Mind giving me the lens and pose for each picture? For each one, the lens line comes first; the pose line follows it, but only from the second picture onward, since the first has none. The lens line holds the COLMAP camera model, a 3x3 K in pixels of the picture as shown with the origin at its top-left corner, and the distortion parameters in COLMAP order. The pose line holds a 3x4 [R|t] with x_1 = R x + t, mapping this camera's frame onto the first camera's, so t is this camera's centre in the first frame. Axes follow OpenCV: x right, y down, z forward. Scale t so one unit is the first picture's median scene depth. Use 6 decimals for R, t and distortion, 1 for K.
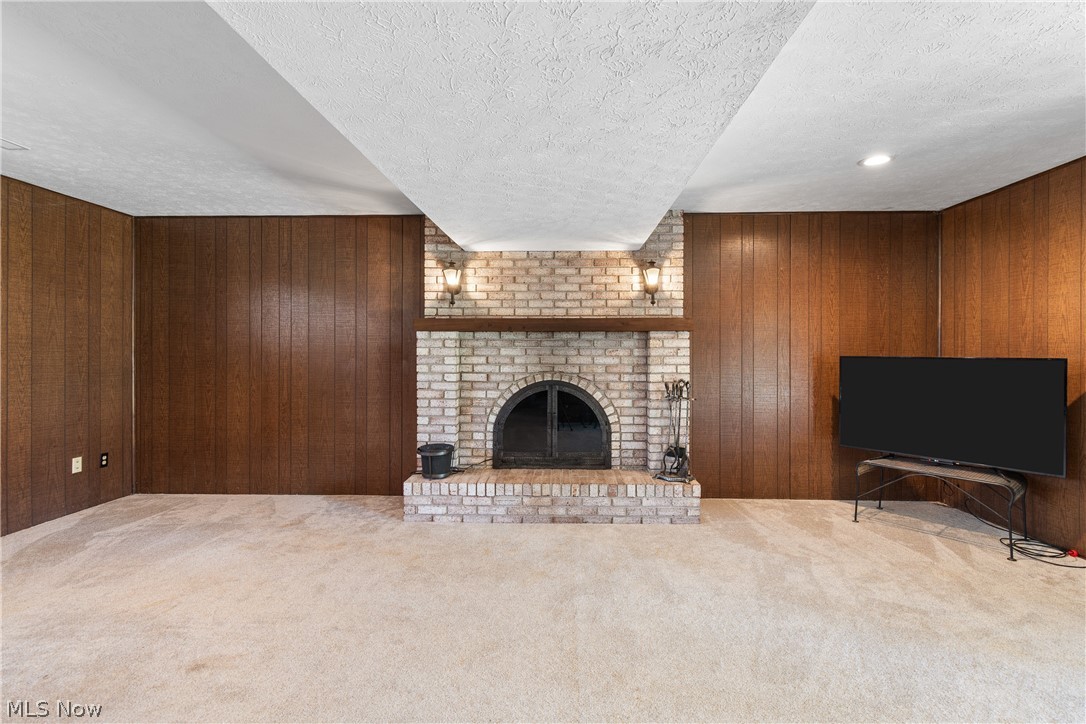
lens RADIAL K [[481.2, 0, 556.5], [0, 481.2, 353.3], [0, 0, 1]] dist [-0.002004, -0.000556]
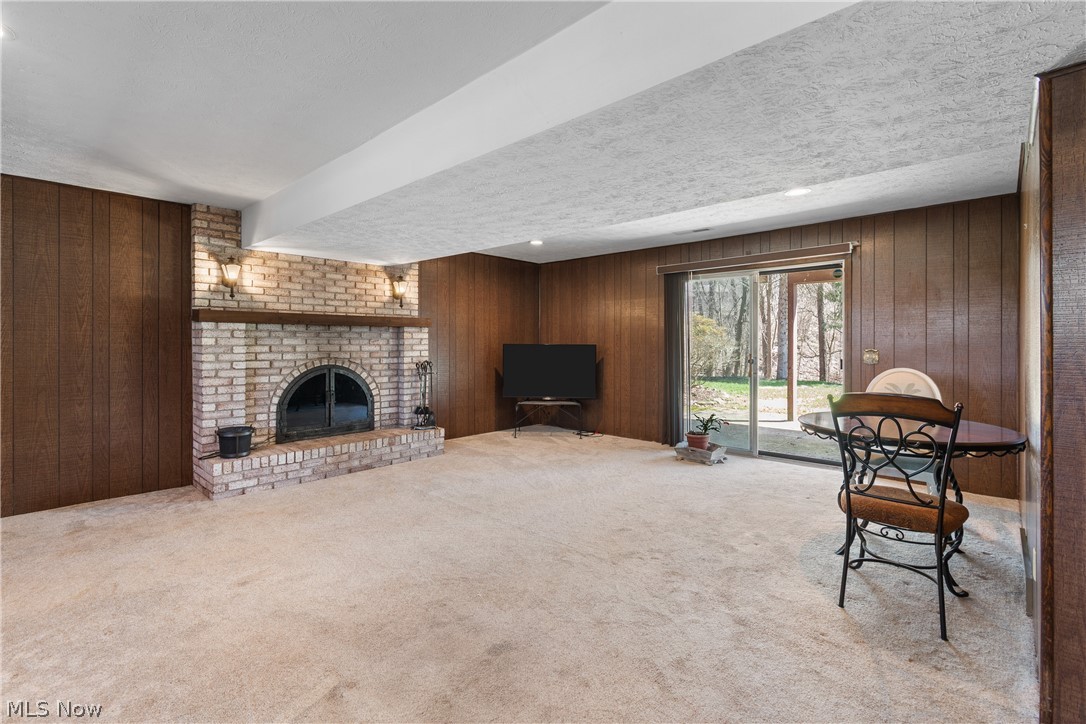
lens RADIAL K [[478.6, 0, 539.4], [0, 478.6, 342.5], [0, 0, 1]] dist [-0.002137, -0.000301]
pose [[0.677305, -0.002232, 0.735699, -0.544576], [0.000250, 0.999996, 0.002803, -0.003986], [-0.735703, -0.001715, 0.677302, -0.225736]]
